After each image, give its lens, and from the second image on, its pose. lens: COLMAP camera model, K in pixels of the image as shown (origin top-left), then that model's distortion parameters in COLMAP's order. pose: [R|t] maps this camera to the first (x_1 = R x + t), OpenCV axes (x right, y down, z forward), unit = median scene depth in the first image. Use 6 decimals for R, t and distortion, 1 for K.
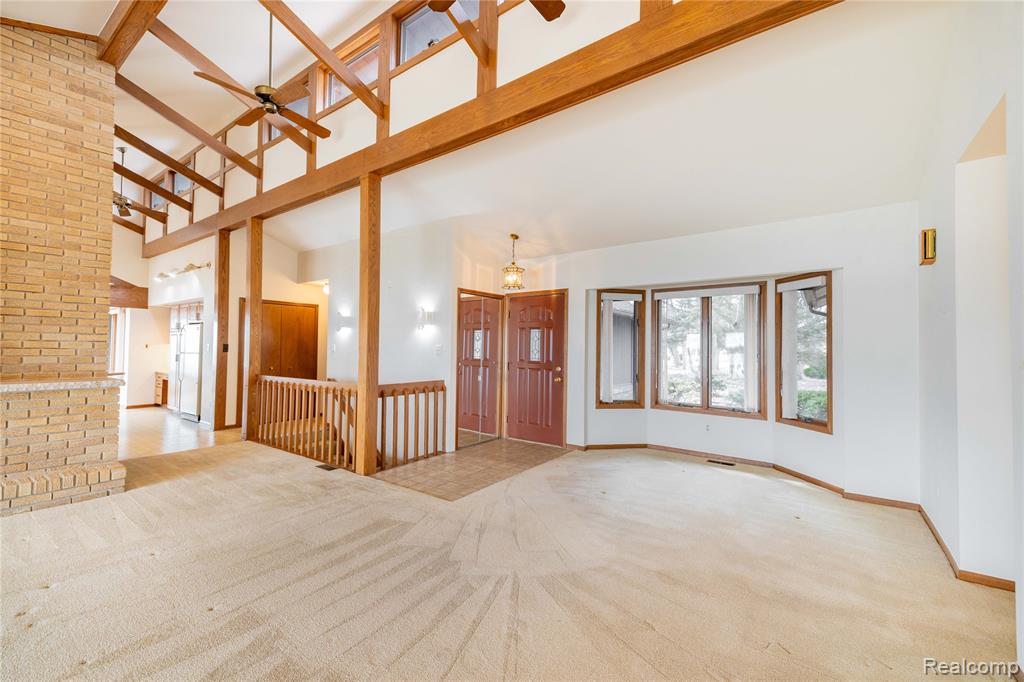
lens RADIAL K [[420.9, 0, 510.9], [0, 420.9, 338.1], [0, 0, 1]] dist [0.057400, -0.020277]
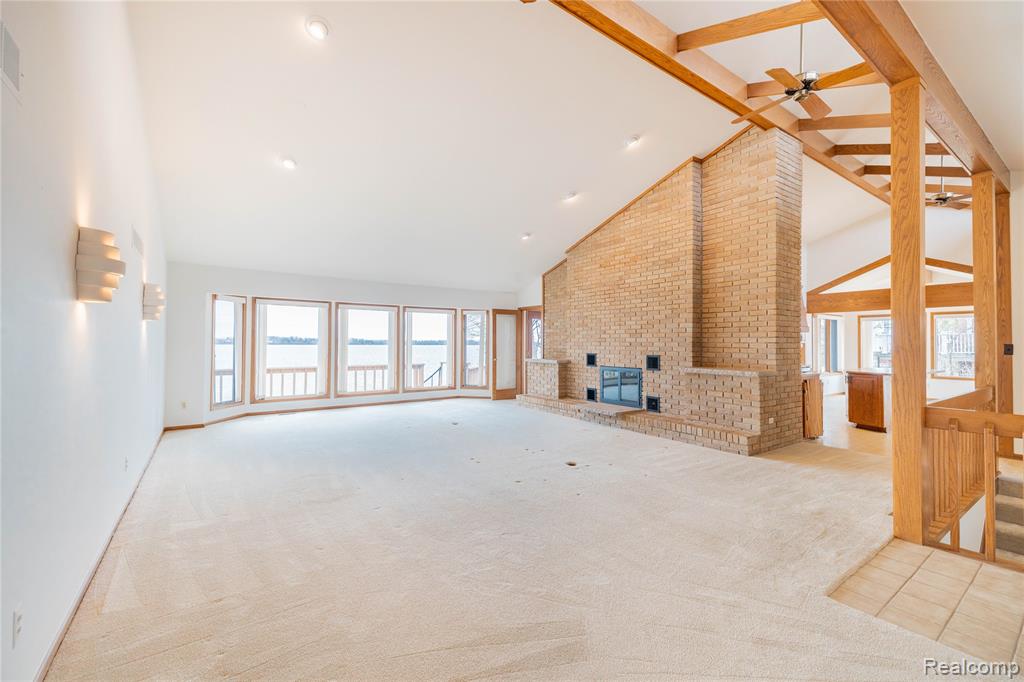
lens RADIAL K [[420.9, 0, 510.9], [0, 420.9, 338.1], [0, 0, 1]] dist [0.057400, -0.020277]
pose [[-0.316054, -0.021927, -0.948488, 0.560055], [0.014967, 0.999493, -0.028093, 0.018746], [0.948623, -0.023074, -0.315565, 0.701161]]
